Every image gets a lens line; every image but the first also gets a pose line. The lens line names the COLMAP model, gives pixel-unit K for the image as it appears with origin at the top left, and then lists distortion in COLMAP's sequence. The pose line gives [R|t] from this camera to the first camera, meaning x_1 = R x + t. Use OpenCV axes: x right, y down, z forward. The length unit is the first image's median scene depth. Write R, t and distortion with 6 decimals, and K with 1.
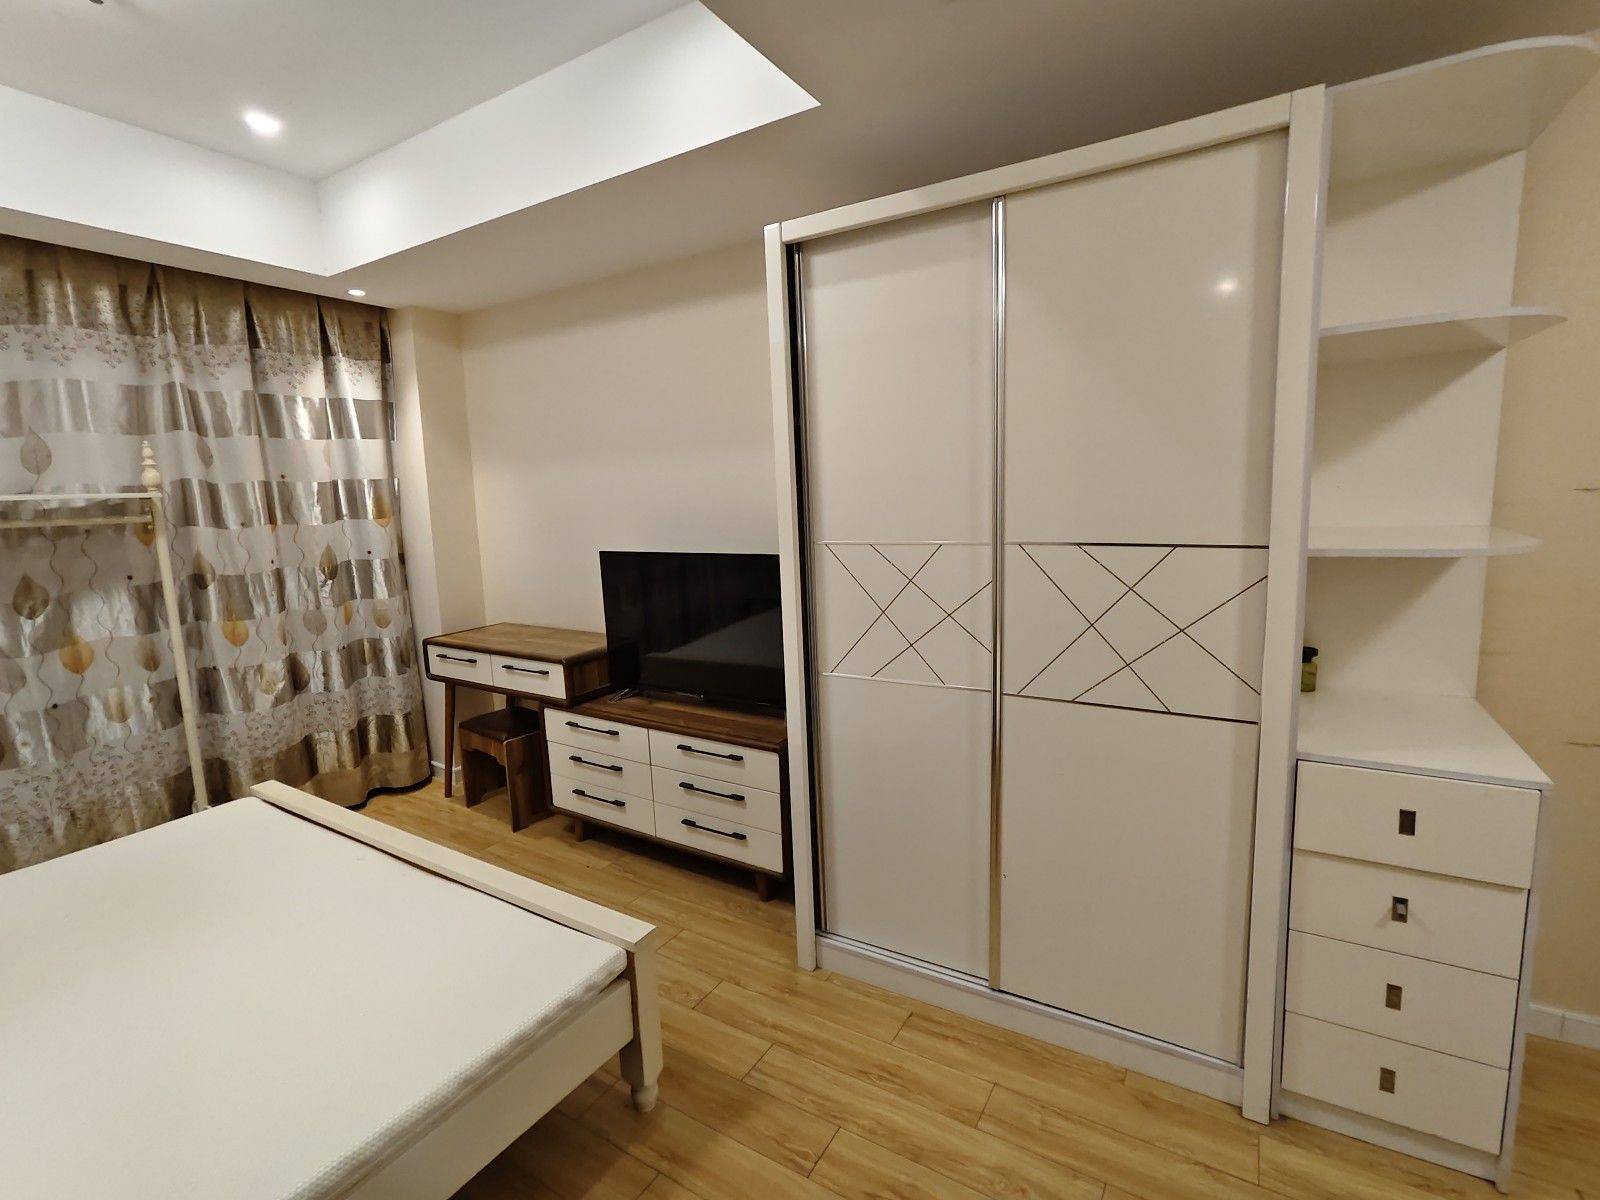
lens RADIAL K [[751.4, 0, 812.4], [0, 751.4, 588.8], [0, 0, 1]] dist [-0.024612, 0.009931]
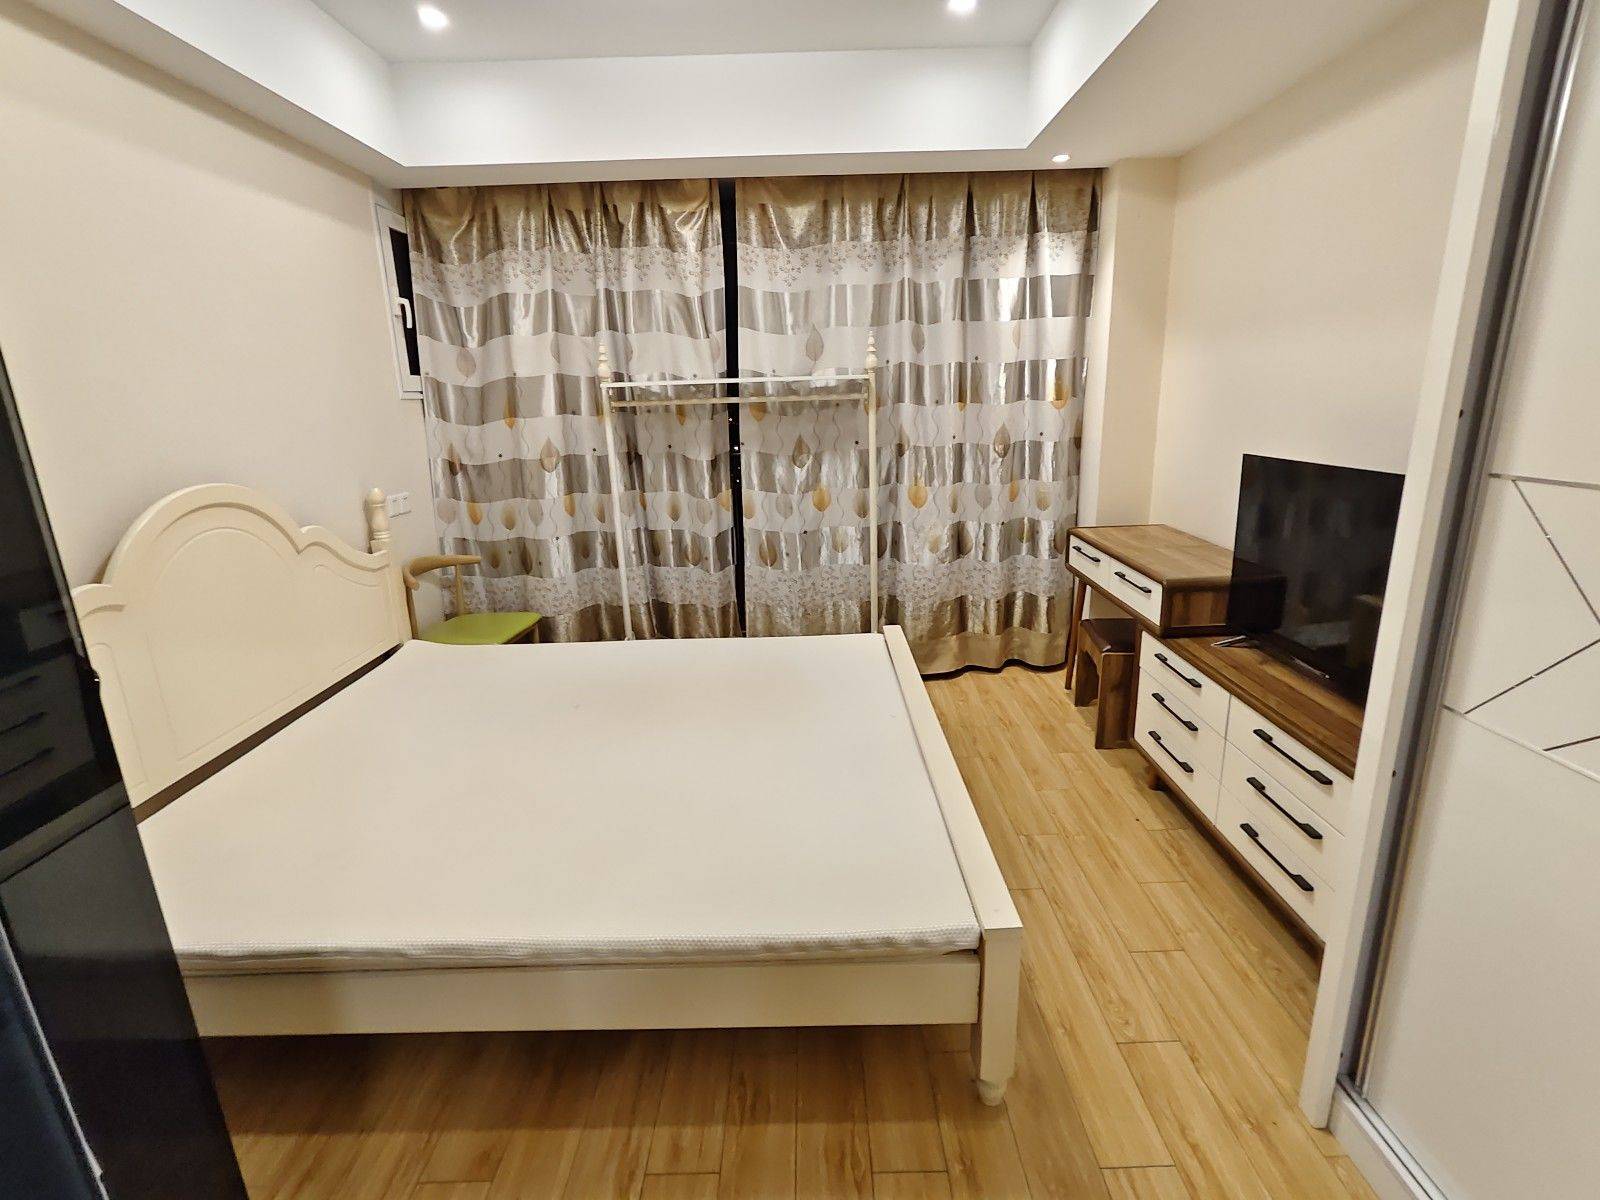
lens RADIAL K [[751.4, 0, 797.6], [0, 751.4, 590.0], [0, 0, 1]] dist [-0.024612, 0.009931]
pose [[0.517087, 0.232647, -0.823709, 0.143133], [-0.098601, 0.972136, 0.212672, -0.031793], [0.850234, -0.028752, 0.525618, 0.212107]]
